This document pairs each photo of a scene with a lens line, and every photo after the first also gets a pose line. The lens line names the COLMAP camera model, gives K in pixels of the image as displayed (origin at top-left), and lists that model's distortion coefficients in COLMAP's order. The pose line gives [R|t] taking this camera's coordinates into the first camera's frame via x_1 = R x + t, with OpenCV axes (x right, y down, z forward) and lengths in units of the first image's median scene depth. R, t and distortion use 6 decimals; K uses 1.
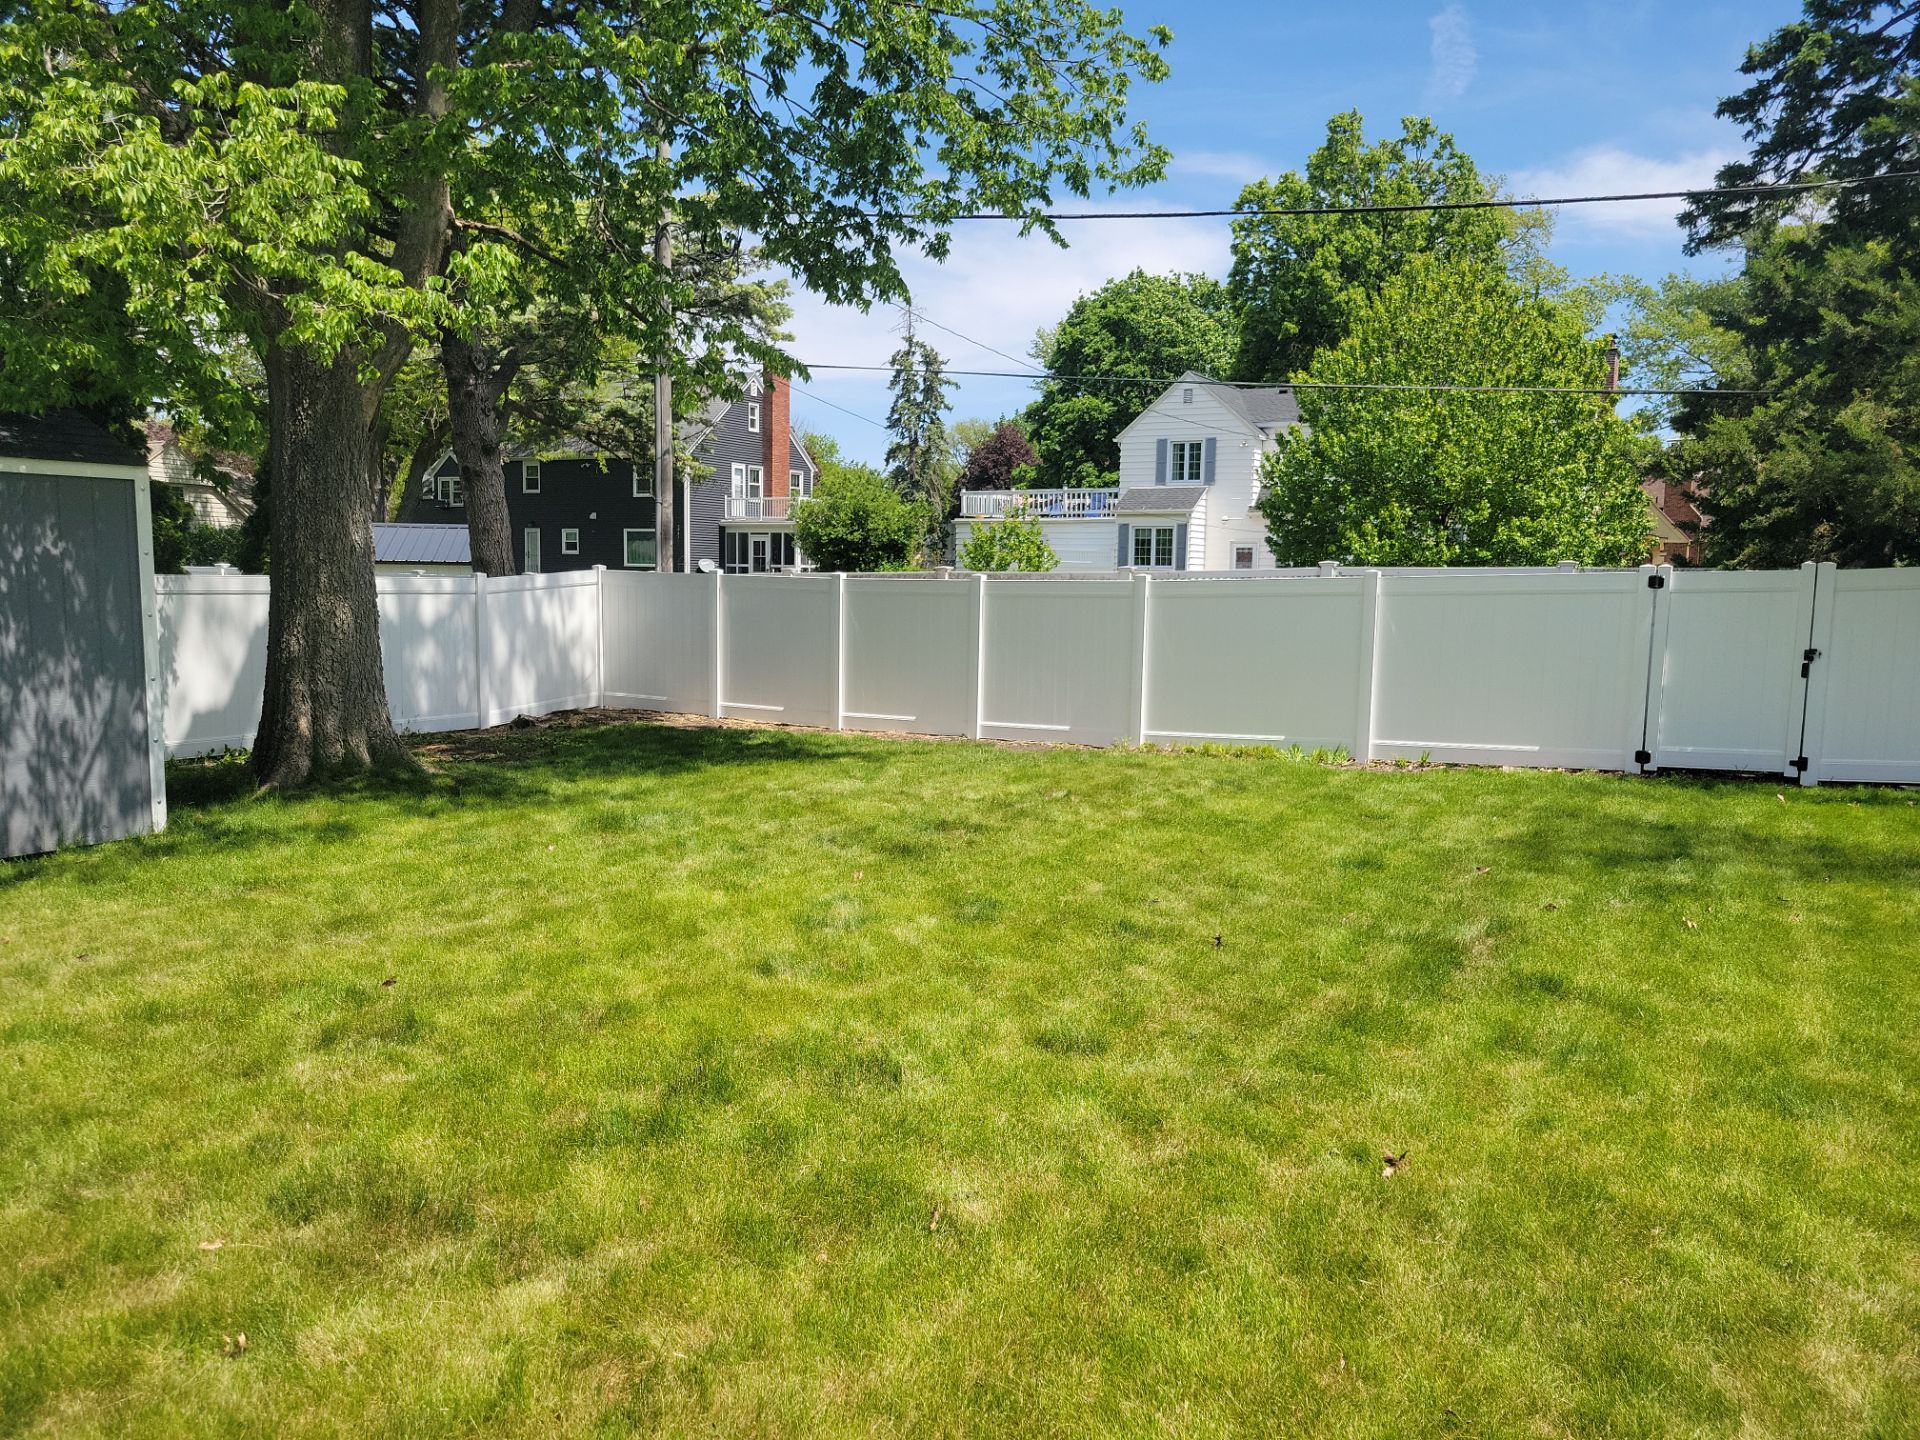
lens RADIAL K [[1444.8, 0, 961.4], [0, 1444.8, 722.6], [0, 0, 1]] dist [0.051259, -0.028695]
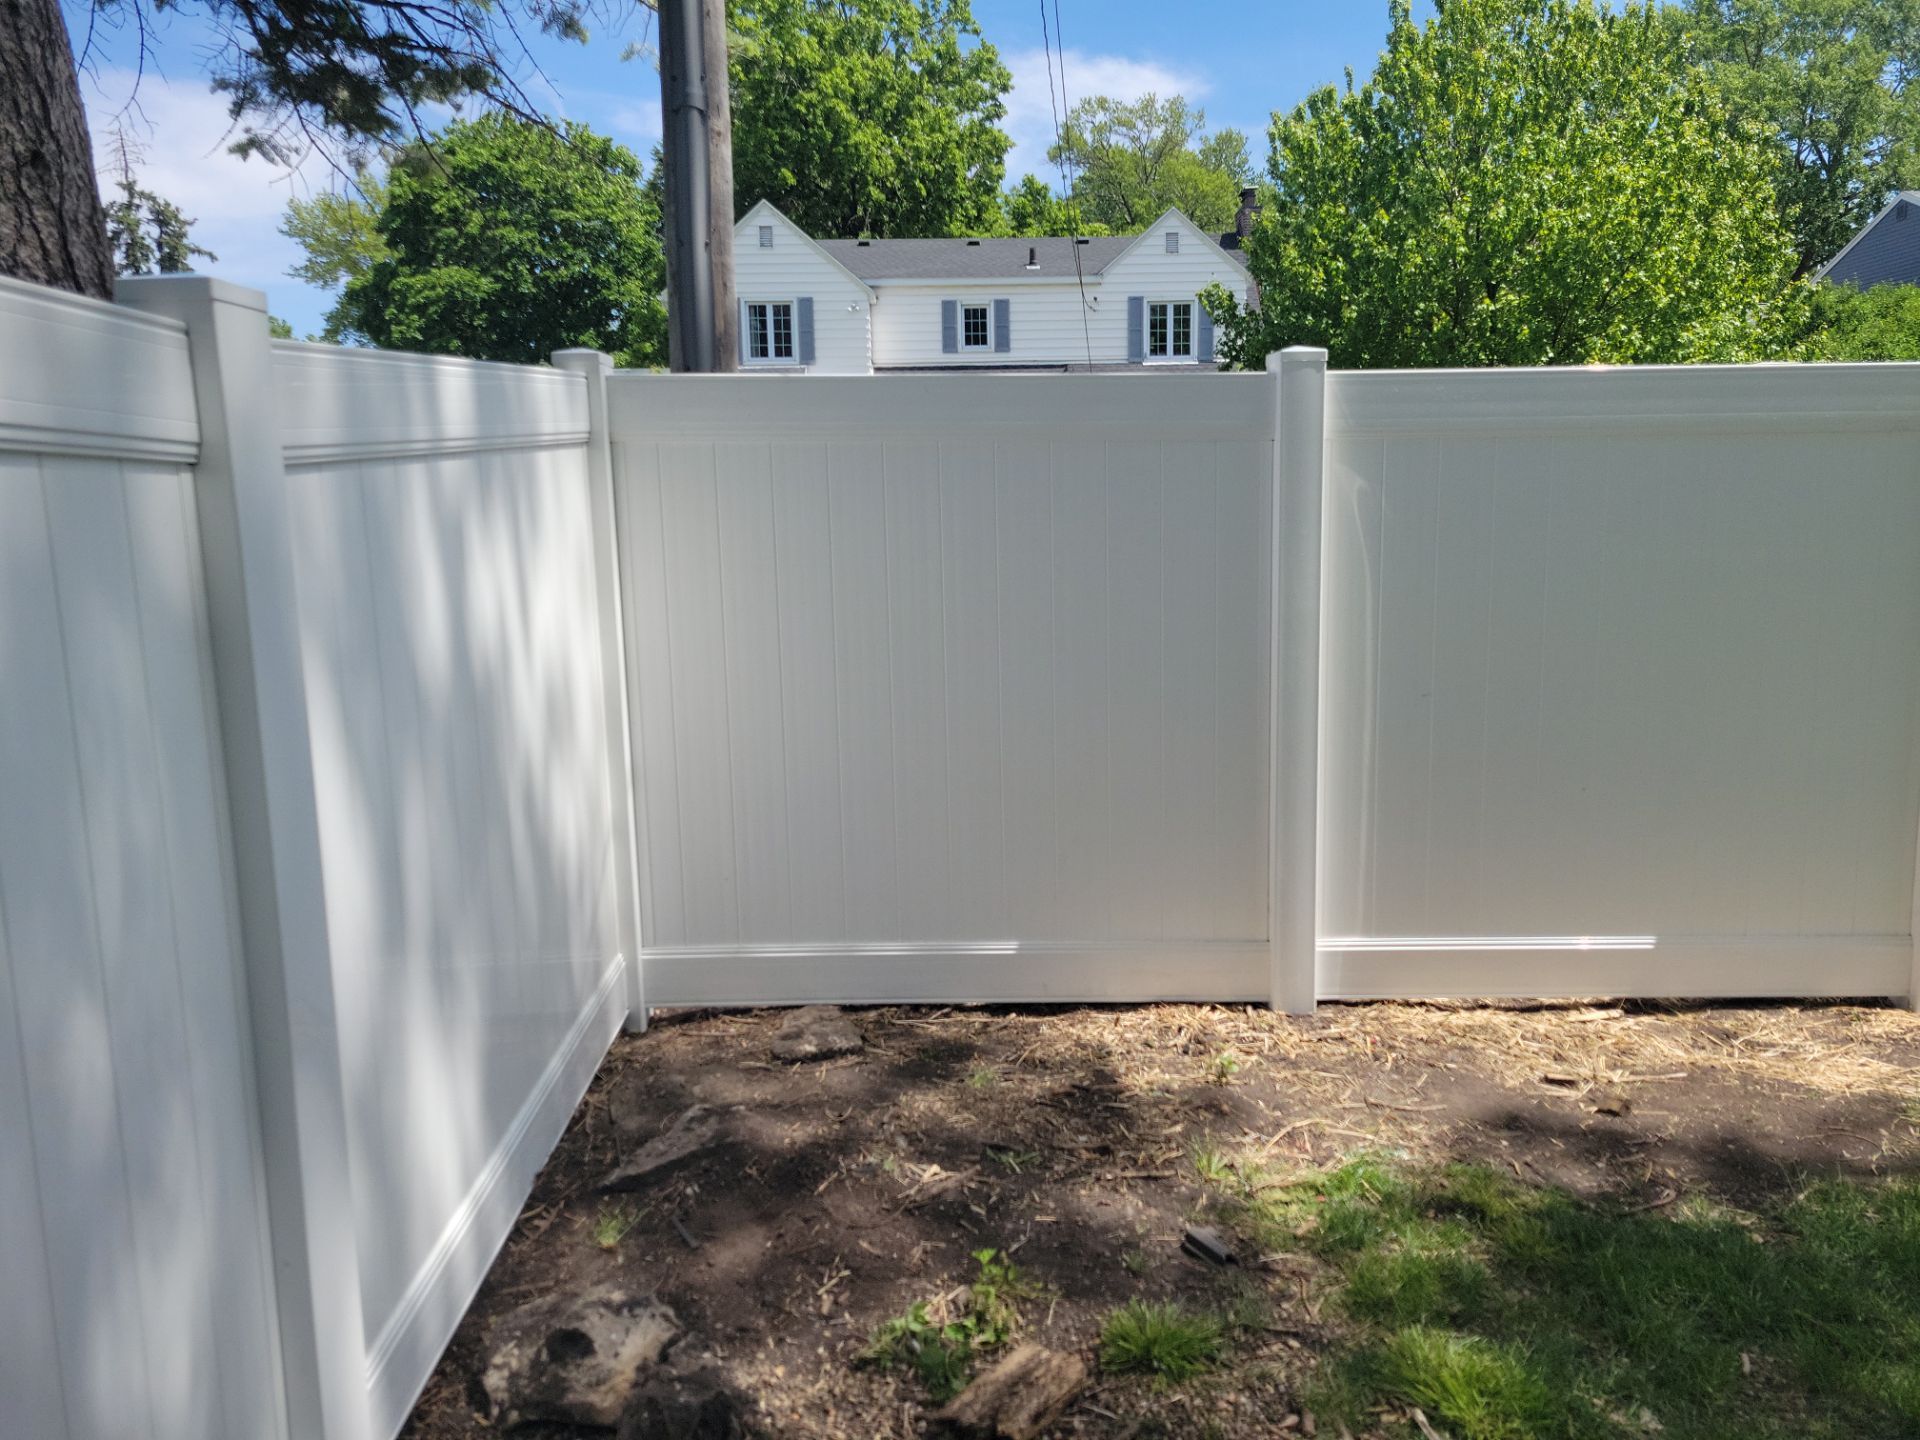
lens RADIAL K [[1444.8, 0, 964.1], [0, 1444.8, 724.5], [0, 0, 1]] dist [0.051259, -0.028695]
pose [[0.865207, -0.103850, 0.490543, -0.115344], [0.082457, 0.994466, 0.065097, -0.024190], [-0.494589, -0.015874, 0.868982, 0.294859]]
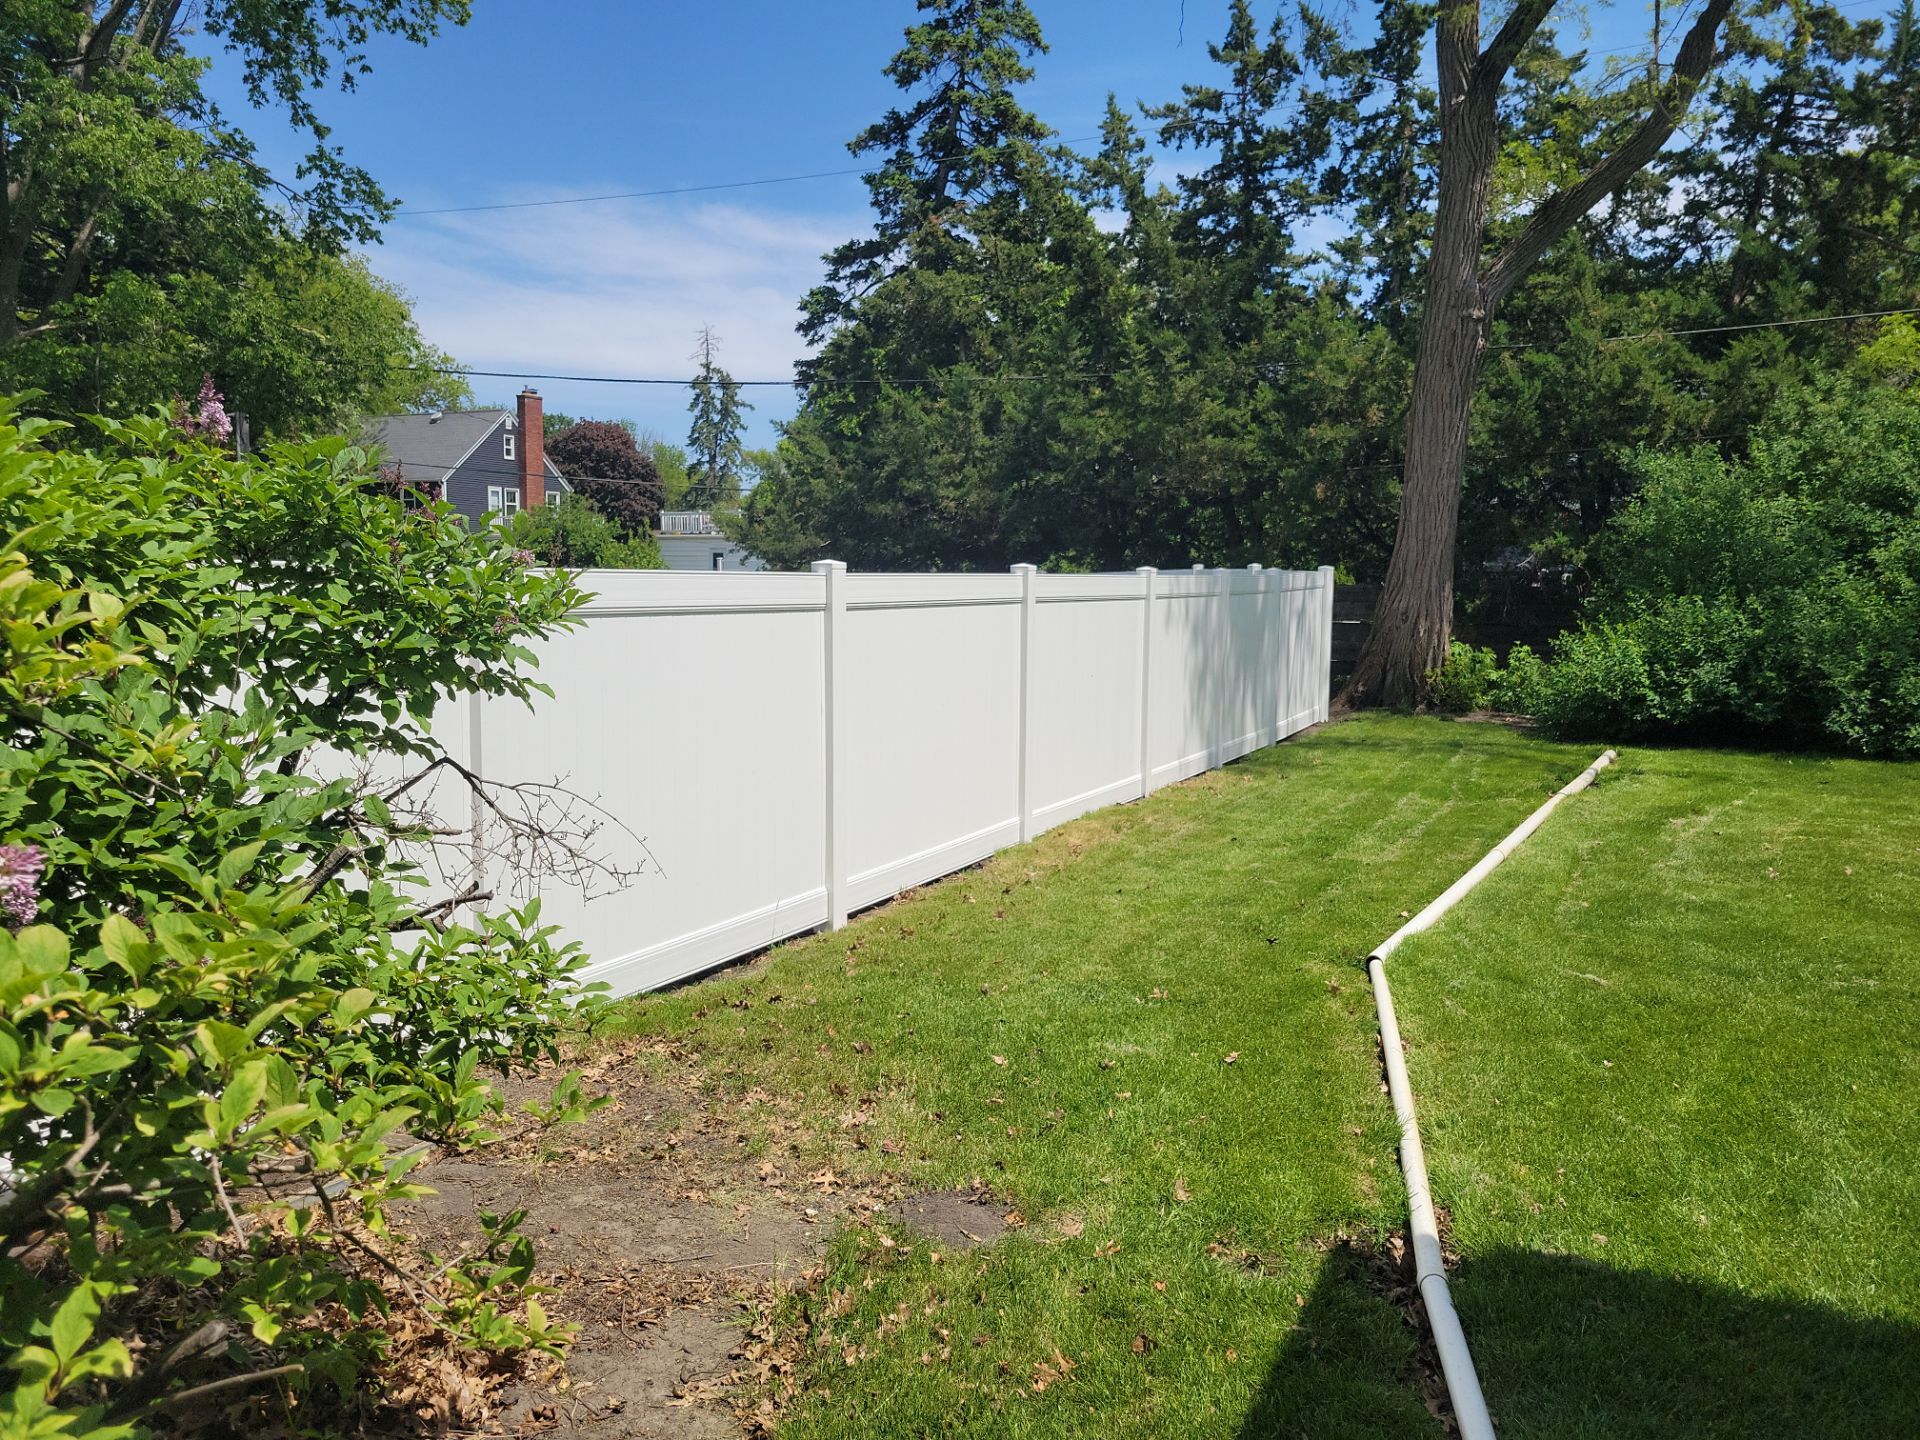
lens RADIAL K [[1444.8, 0, 967.8], [0, 1444.8, 714.2], [0, 0, 1]] dist [0.051259, -0.028695]
pose [[0.997874, -0.005079, 0.064971, 0.163873], [0.005344, 0.999978, -0.003907, 0.012675], [-0.064950, 0.004246, 0.997879, -0.213363]]
